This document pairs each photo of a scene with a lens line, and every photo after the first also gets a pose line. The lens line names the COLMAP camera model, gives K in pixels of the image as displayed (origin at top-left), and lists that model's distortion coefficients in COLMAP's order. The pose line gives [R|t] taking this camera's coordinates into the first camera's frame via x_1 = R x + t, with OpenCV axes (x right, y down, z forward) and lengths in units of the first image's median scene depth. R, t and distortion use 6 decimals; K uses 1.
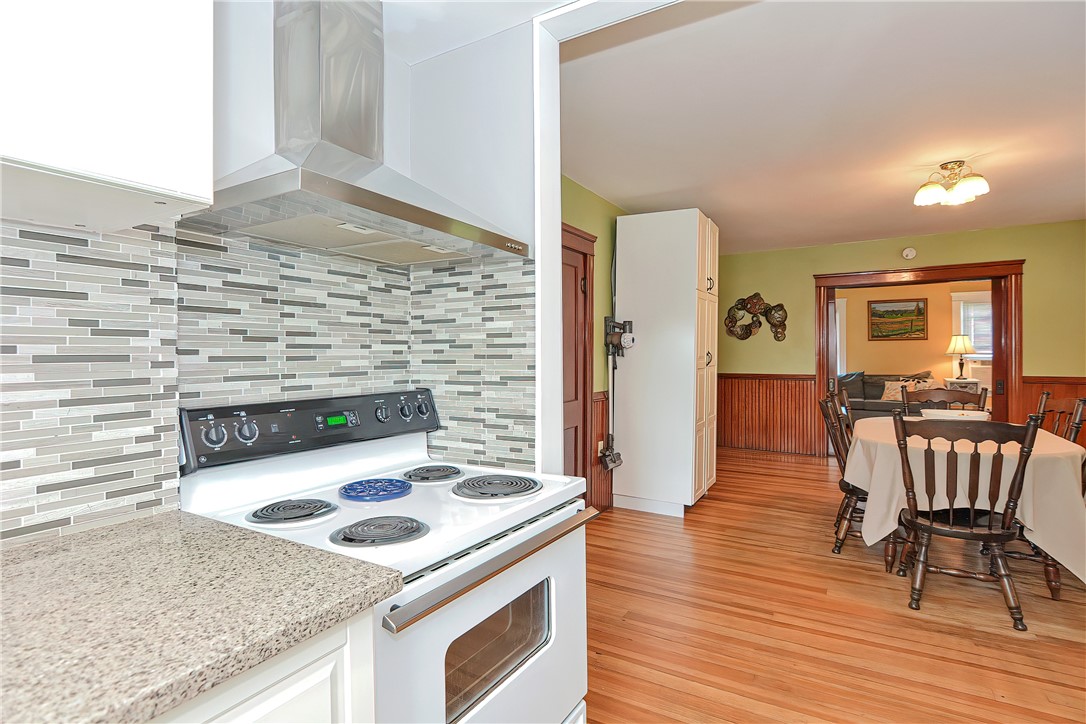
lens RADIAL K [[535.9, 0, 540.7], [0, 535.9, 357.5], [0, 0, 1]] dist [-0.032933, 0.017357]
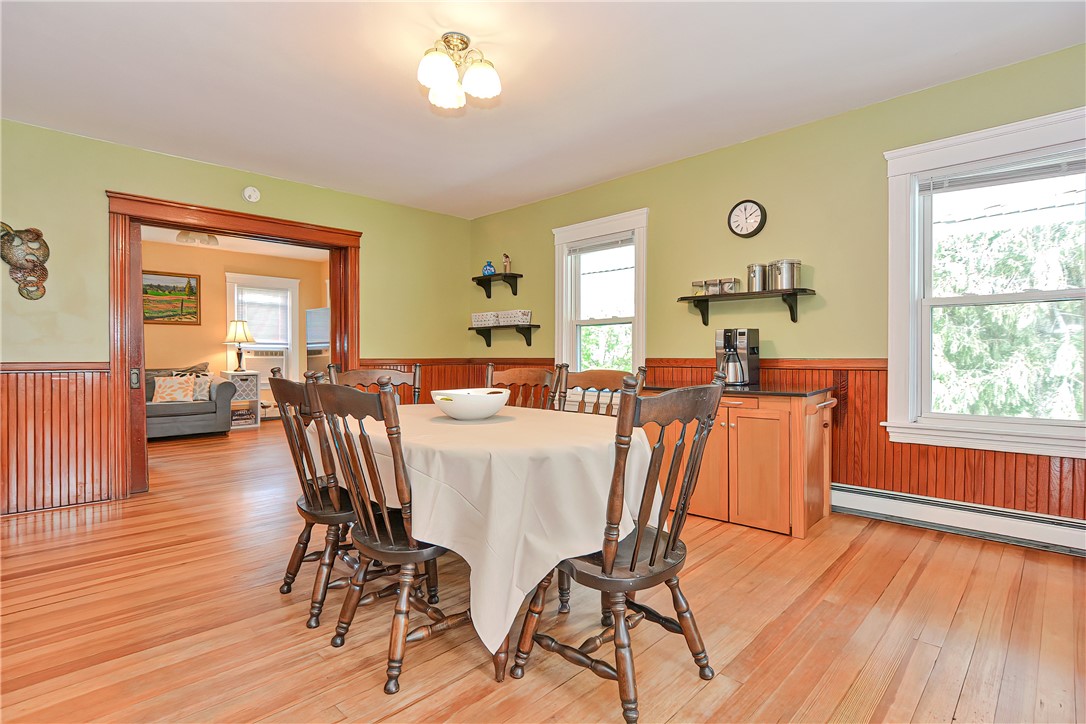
lens RADIAL K [[535.3, 0, 518.0], [0, 535.3, 361.2], [0, 0, 1]] dist [-0.000560, 0.016950]
pose [[0.248146, -0.002563, 0.968719, 0.040626], [0.004425, 0.999989, 0.001513, 0.024412], [-0.968712, 0.003911, 0.248155, 0.321278]]
